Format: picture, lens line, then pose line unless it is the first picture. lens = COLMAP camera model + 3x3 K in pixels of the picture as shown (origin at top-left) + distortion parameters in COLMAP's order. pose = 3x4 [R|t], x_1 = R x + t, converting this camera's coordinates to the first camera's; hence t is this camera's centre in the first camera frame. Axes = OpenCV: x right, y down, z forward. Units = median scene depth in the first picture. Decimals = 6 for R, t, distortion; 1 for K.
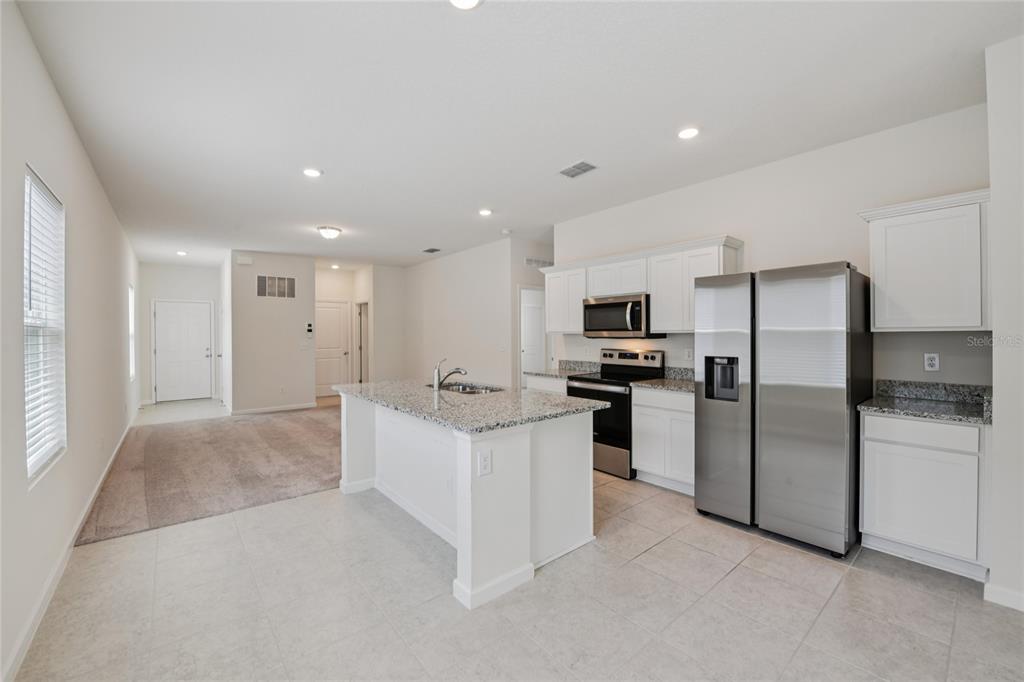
lens RADIAL K [[410.1, 0, 513.8], [0, 410.1, 338.0], [0, 0, 1]] dist [-0.003344, -0.000073]
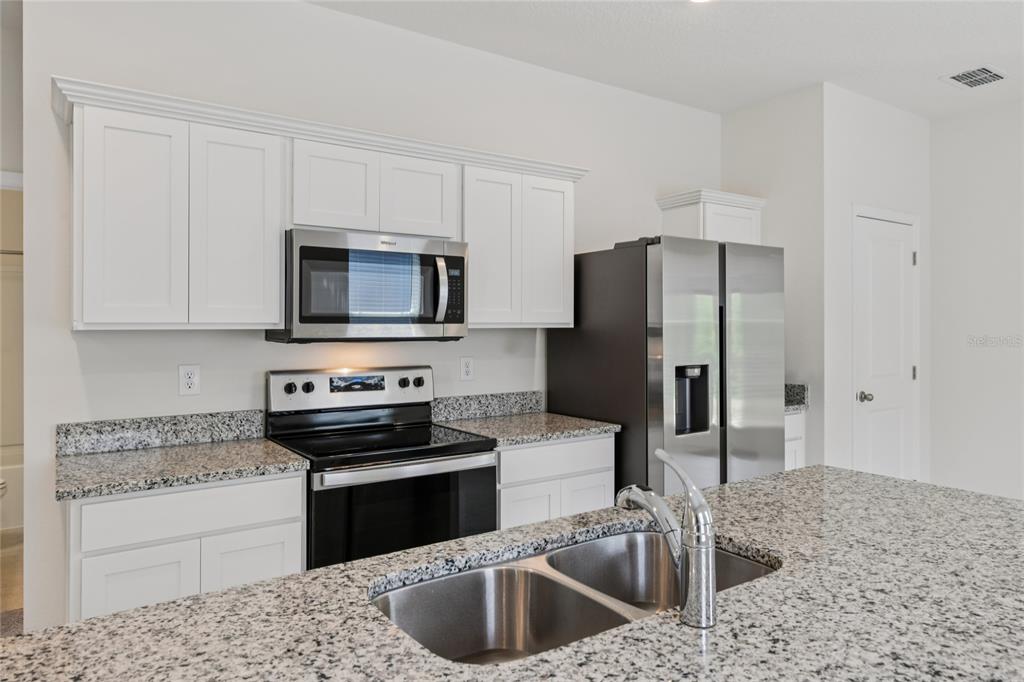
lens RADIAL K [[680.5, 0, 513.0], [0, 680.5, 332.7], [0, 0, 1]] dist [0.012176, 0.000617]
pose [[0.092271, -0.005774, 0.995717, -0.416383], [0.011441, 0.999923, 0.004738, -0.009577], [-0.995668, 0.010955, 0.092330, 0.840151]]
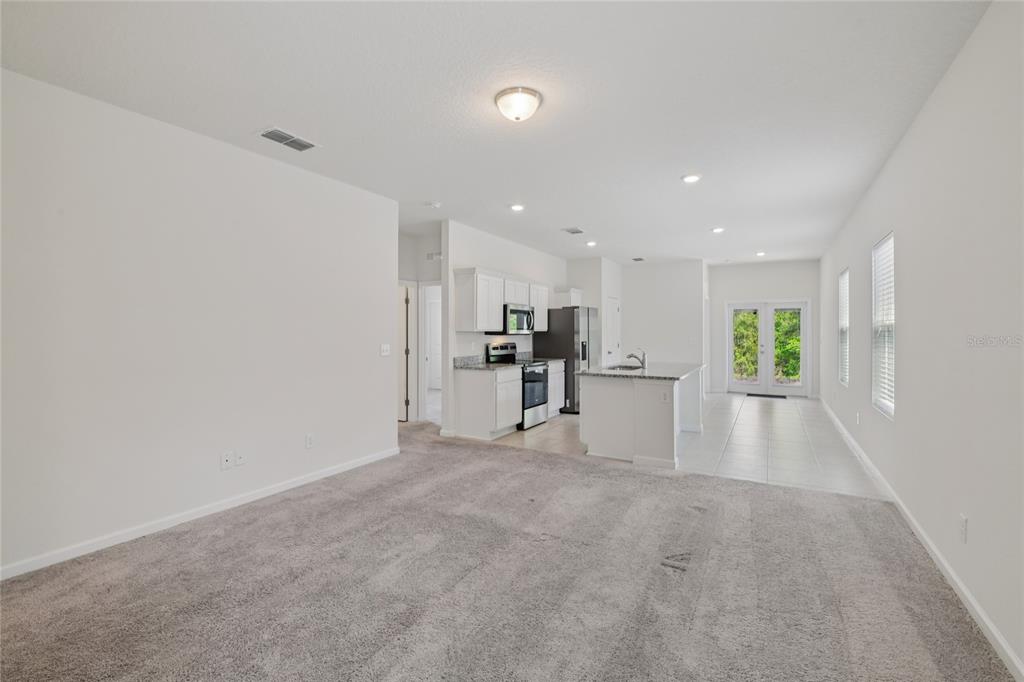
lens RADIAL K [[445.7, 0, 509.2], [0, 445.7, 335.9], [0, 0, 1]] dist [-0.011580, -0.000161]
pose [[-0.330215, -0.008192, 0.943870, -1.242211], [0.010471, 0.999869, 0.012341, -0.015400], [-0.943848, 0.013958, -0.330085, 1.590805]]
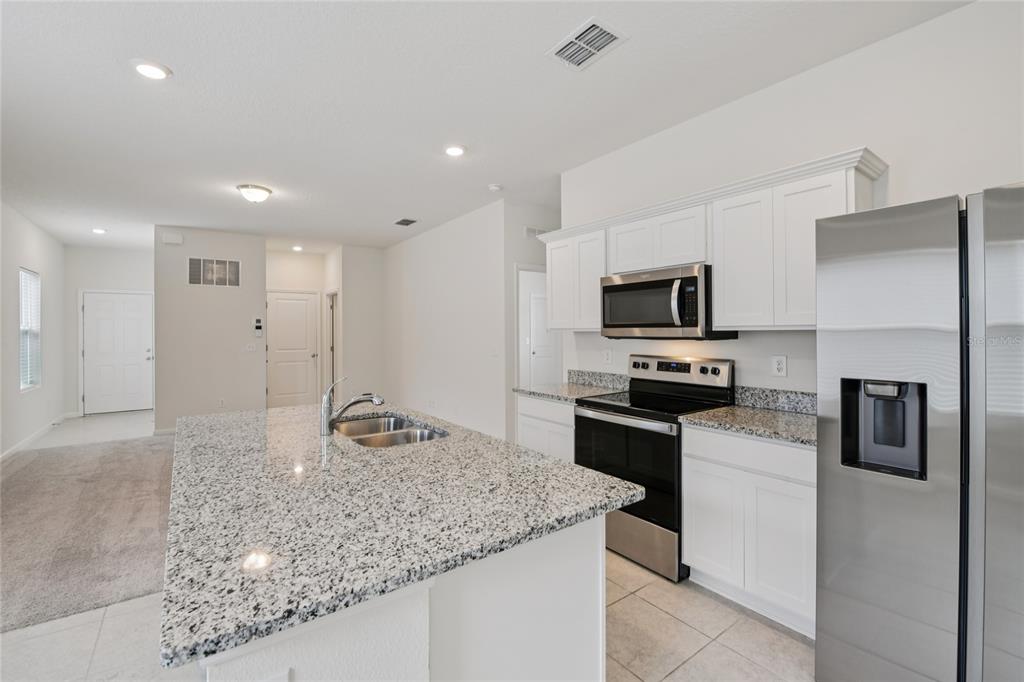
lens RADIAL K [[445.7, 0, 509.9], [0, 445.7, 333.2], [0, 0, 1]] dist [-0.011580, -0.000161]
pose [[0.998068, -0.000210, -0.062132, 0.077200], [-0.000171, 0.999981, -0.006133, -0.004019], [0.062132, 0.006132, 0.998049, 0.327491]]
